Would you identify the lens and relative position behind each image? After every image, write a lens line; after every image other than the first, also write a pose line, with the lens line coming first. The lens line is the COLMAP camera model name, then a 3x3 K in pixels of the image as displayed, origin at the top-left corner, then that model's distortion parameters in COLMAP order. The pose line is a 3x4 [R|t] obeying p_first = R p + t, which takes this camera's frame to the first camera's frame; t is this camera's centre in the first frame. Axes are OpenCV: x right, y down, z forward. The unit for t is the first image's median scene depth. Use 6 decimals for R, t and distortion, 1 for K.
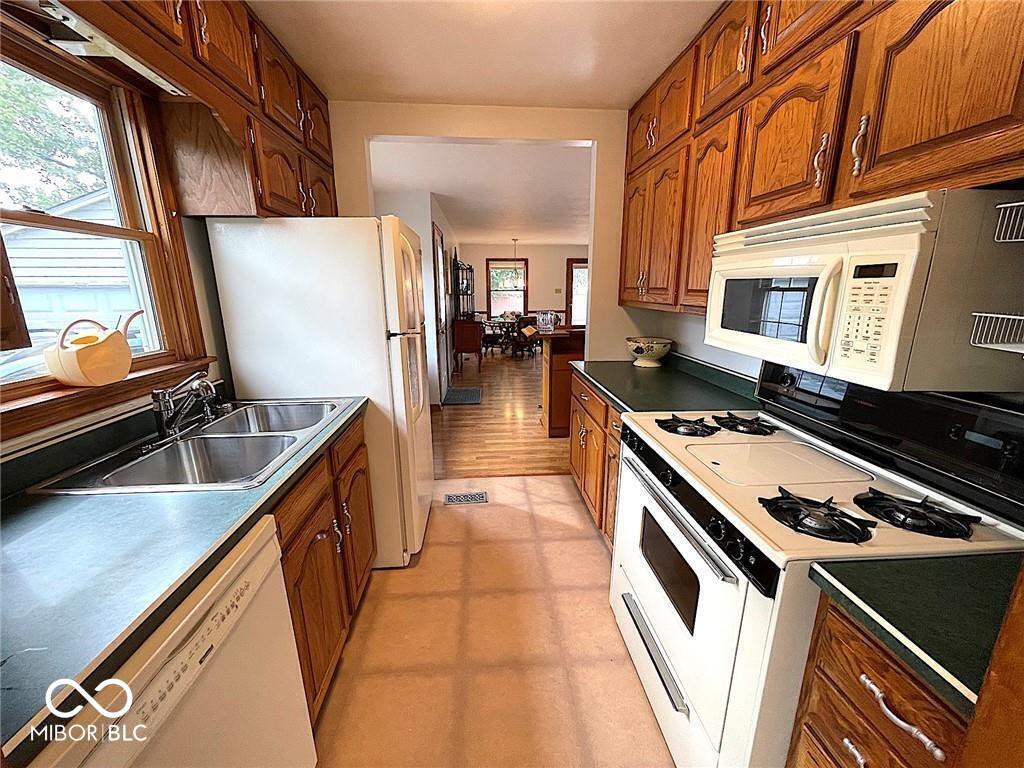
lens RADIAL K [[415.8, 0, 512.6], [0, 415.8, 387.3], [0, 0, 1]] dist [0.001137, 0.000009]
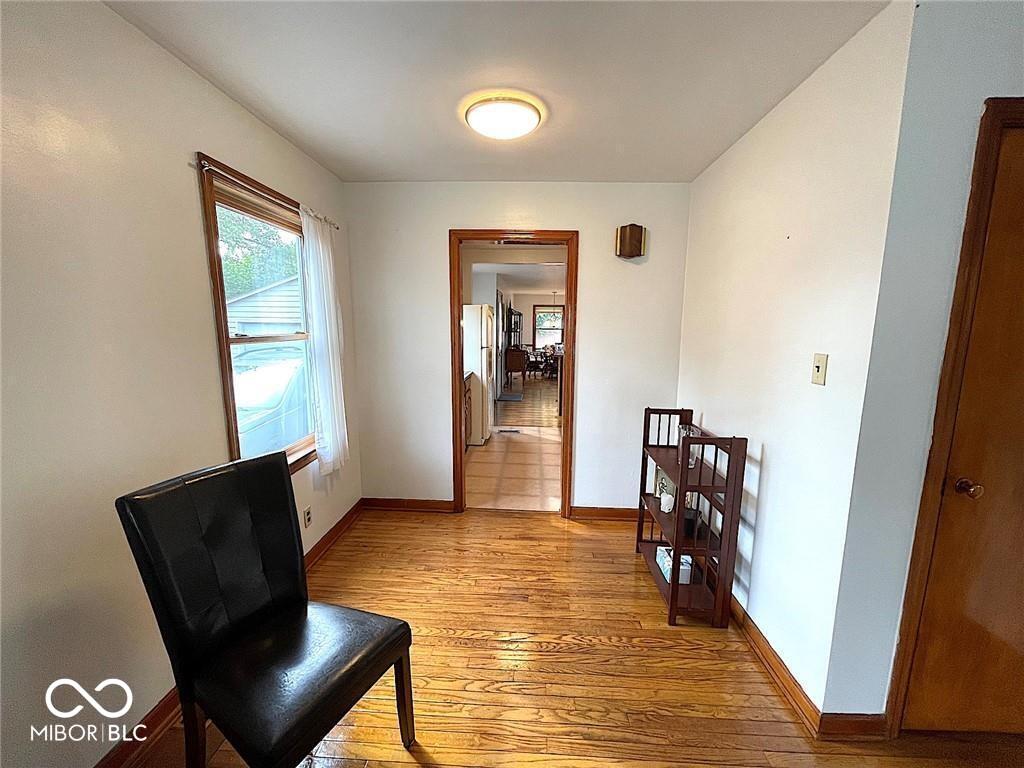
lens RADIAL K [[415.8, 0, 512.3], [0, 415.8, 387.5], [0, 0, 1]] dist [0.001137, 0.000009]
pose [[0.991852, 0.033307, -0.122964, 0.047911], [-0.043512, 0.995743, -0.081262, 0.070803], [0.119734, 0.085950, 0.989079, -0.333110]]
